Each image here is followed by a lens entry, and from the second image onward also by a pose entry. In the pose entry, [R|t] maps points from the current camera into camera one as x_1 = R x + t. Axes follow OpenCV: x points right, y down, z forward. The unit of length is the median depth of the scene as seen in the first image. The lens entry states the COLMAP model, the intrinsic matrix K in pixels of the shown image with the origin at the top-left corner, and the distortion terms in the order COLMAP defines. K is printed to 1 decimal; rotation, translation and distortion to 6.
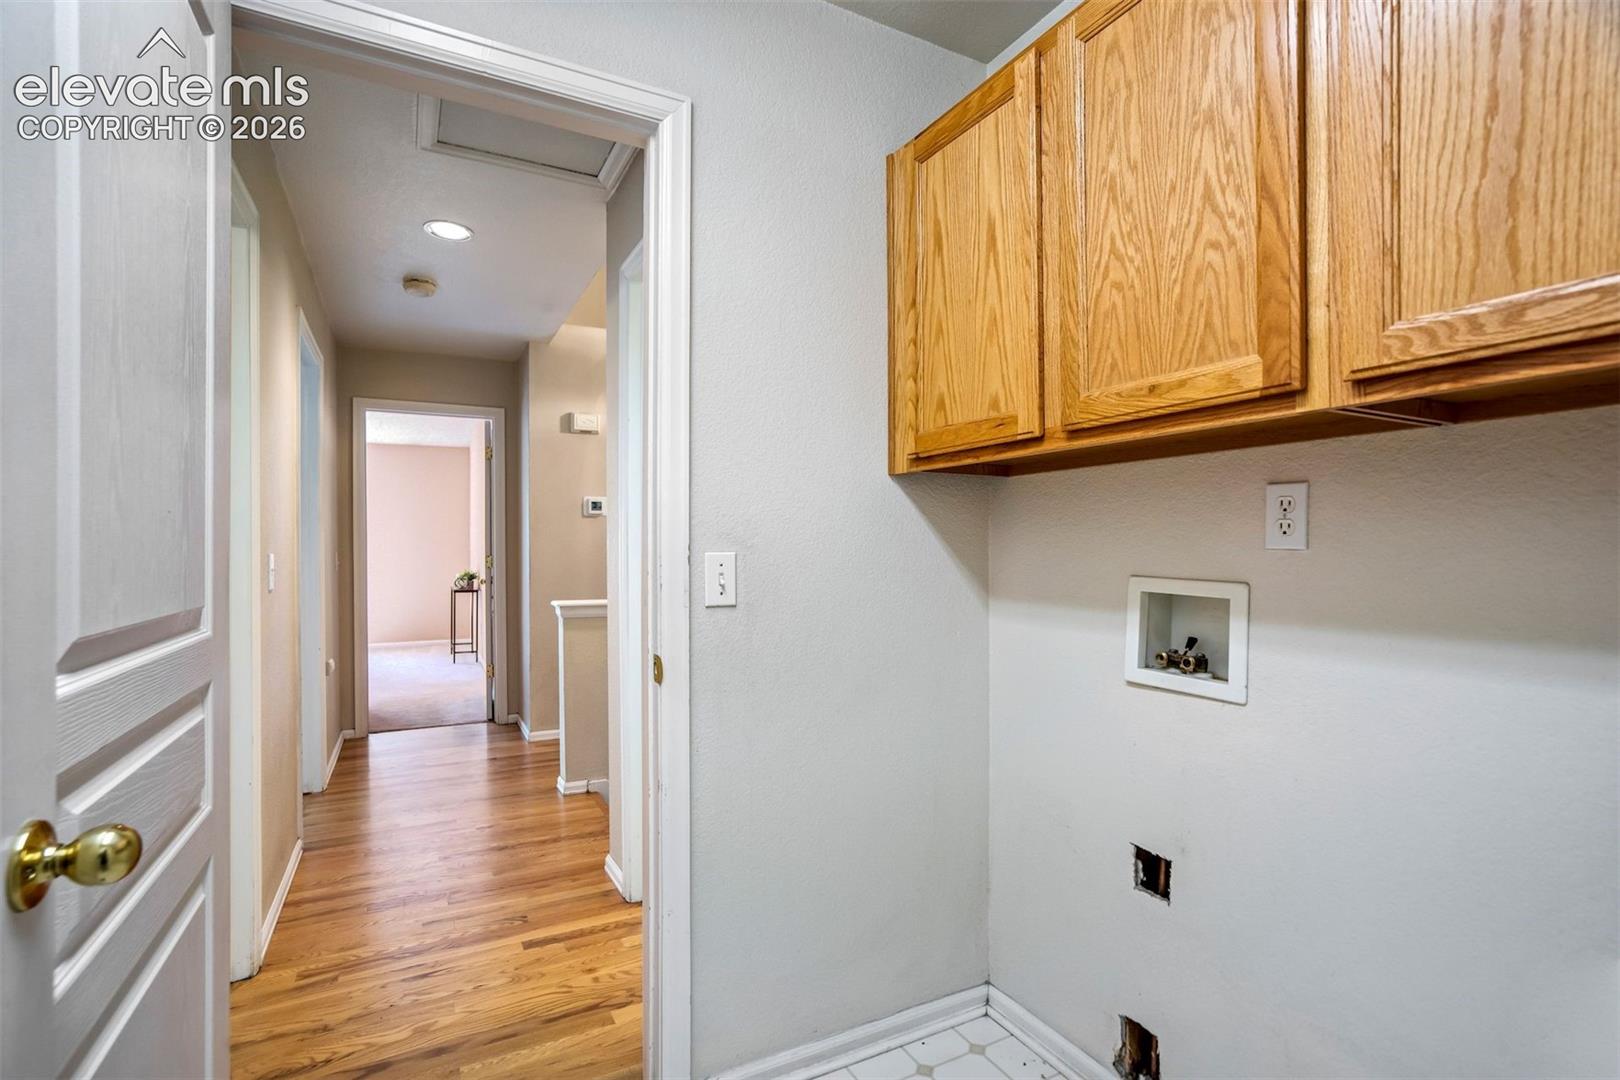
lens RADIAL K [[754.6, 0, 802.2], [0, 754.6, 546.4], [0, 0, 1]] dist [-0.002482, -0.000057]
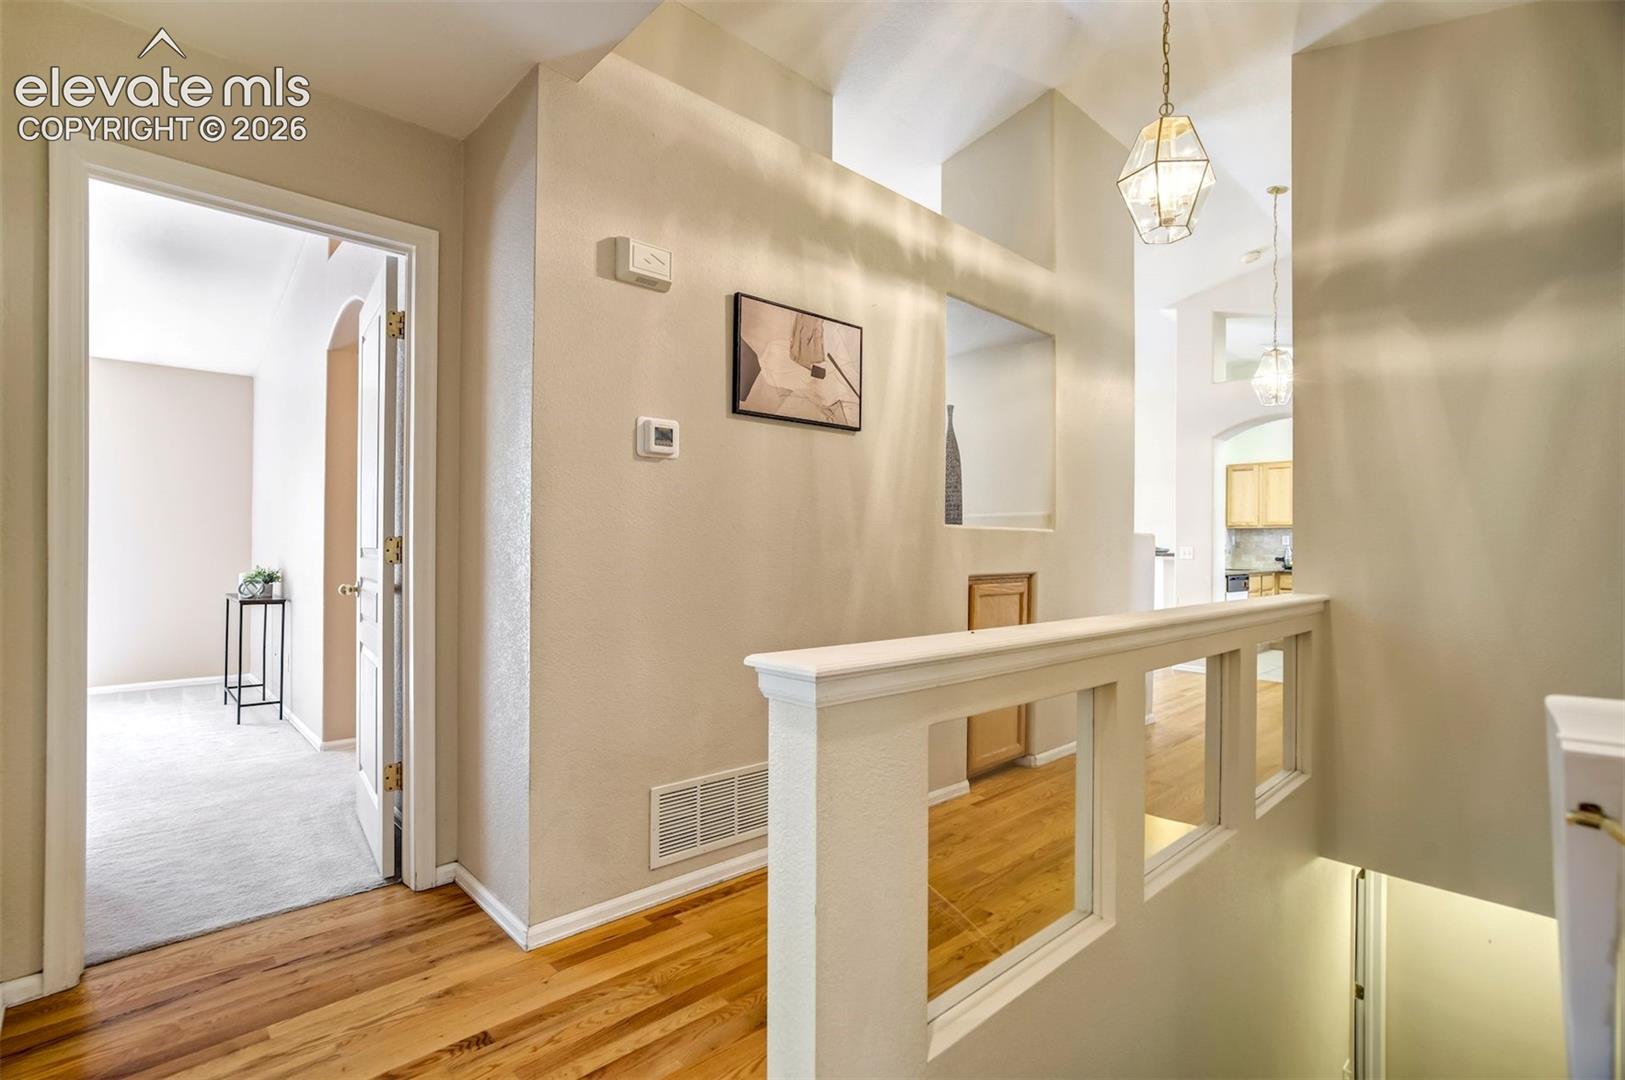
lens RADIAL K [[739.3, 0, 812.5], [0, 739.3, 540.0], [0, 0, 1]] dist [0.000712, 0.000079]
pose [[0.958617, 0.005623, 0.284643, -0.293730], [-0.005042, 0.999983, -0.002774, 0.013977], [-0.284653, 0.001224, 0.958630, 0.471237]]
